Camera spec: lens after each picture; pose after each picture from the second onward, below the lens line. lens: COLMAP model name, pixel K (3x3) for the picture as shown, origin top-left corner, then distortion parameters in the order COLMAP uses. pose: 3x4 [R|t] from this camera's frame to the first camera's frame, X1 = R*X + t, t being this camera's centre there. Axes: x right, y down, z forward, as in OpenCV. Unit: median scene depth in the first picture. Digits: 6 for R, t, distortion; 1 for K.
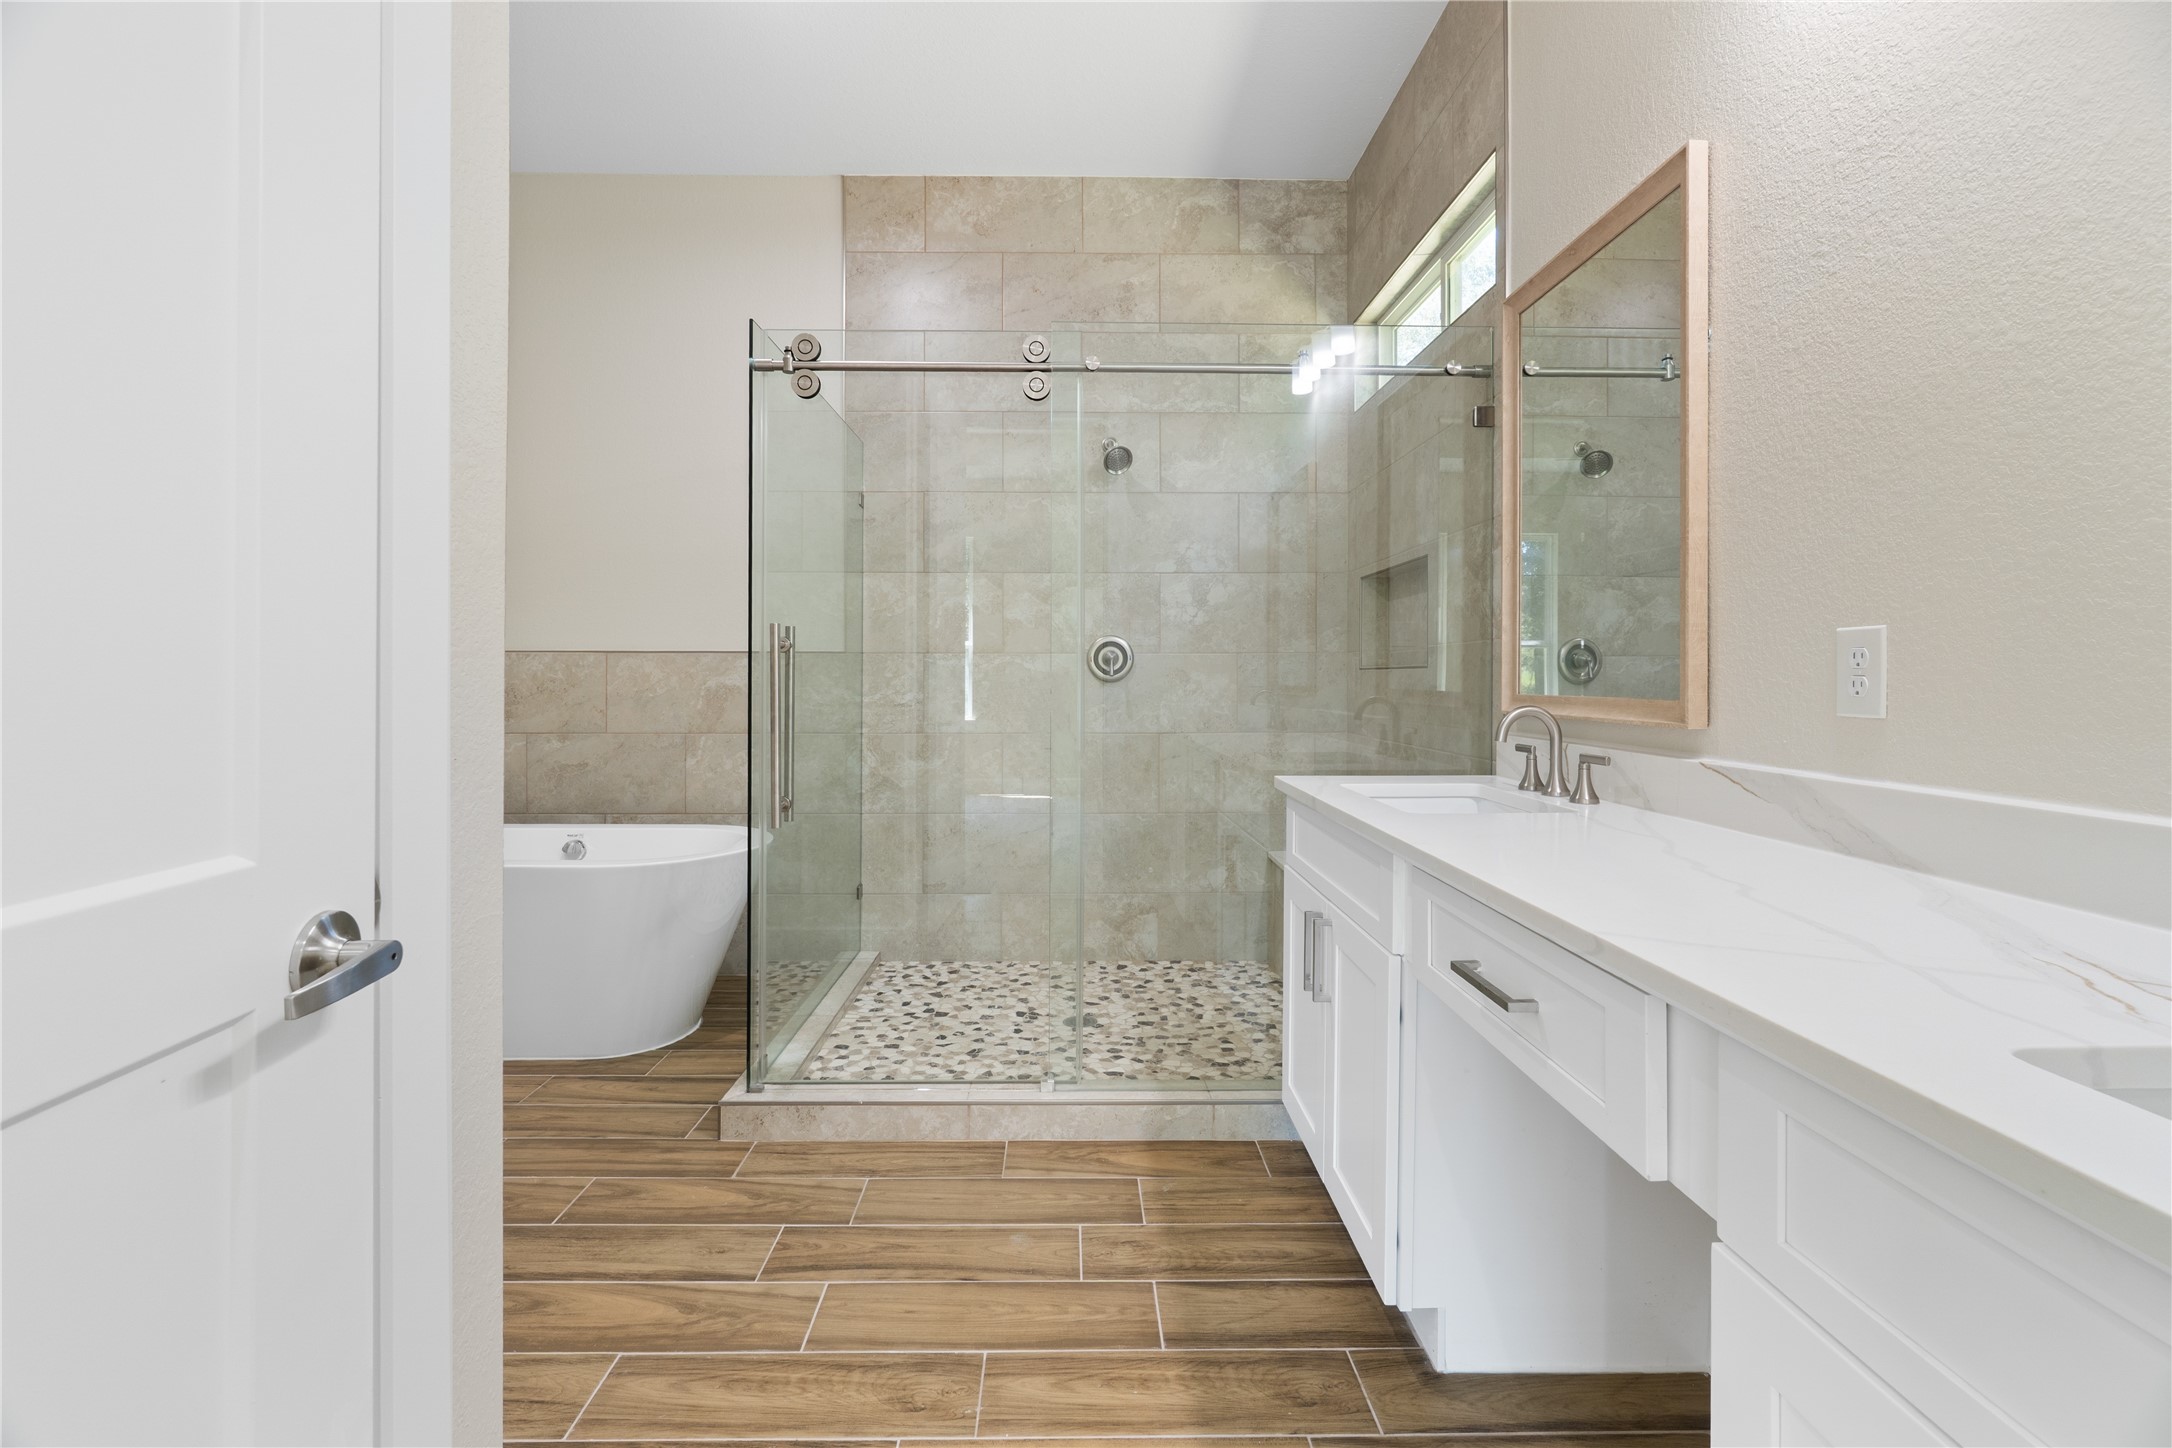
lens RADIAL K [[961.0, 0, 1083.1], [0, 961.0, 677.1], [0, 0, 1]] dist [-0.006955, 0.000785]
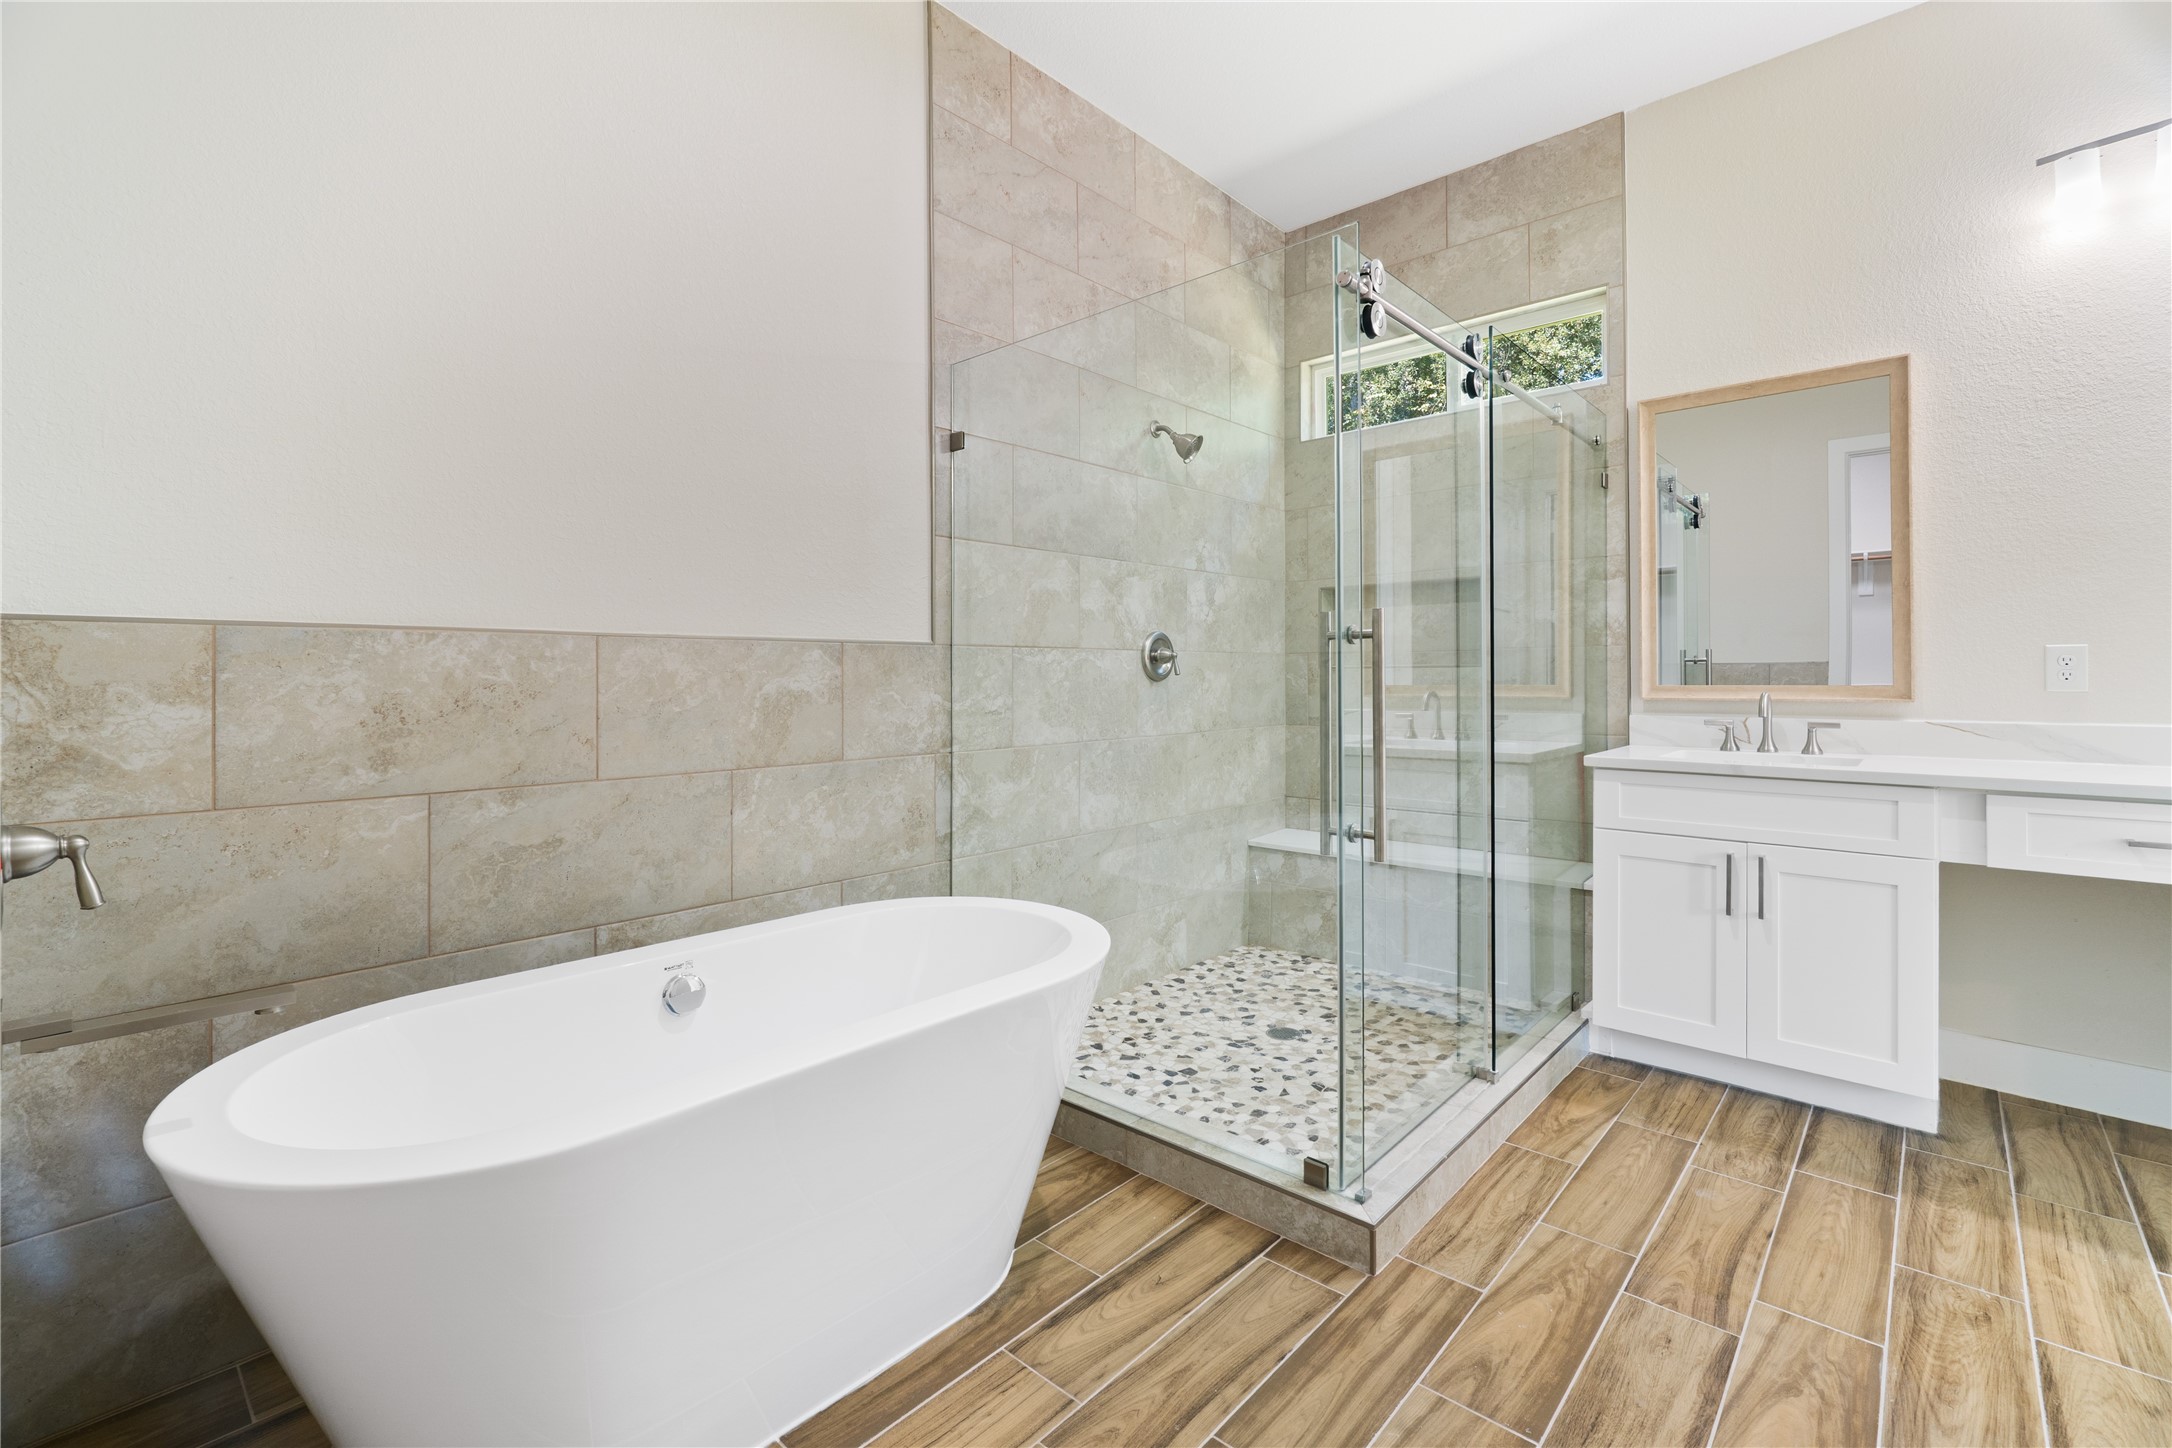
lens RADIAL K [[961.0, 0, 1073.0], [0, 961.0, 675.5], [0, 0, 1]] dist [-0.006955, 0.000785]
pose [[0.680251, -0.002919, 0.732973, -0.756363], [0.005829, 0.999982, -0.001427, 0.000166], [-0.732956, 0.005243, 0.680256, 0.444235]]
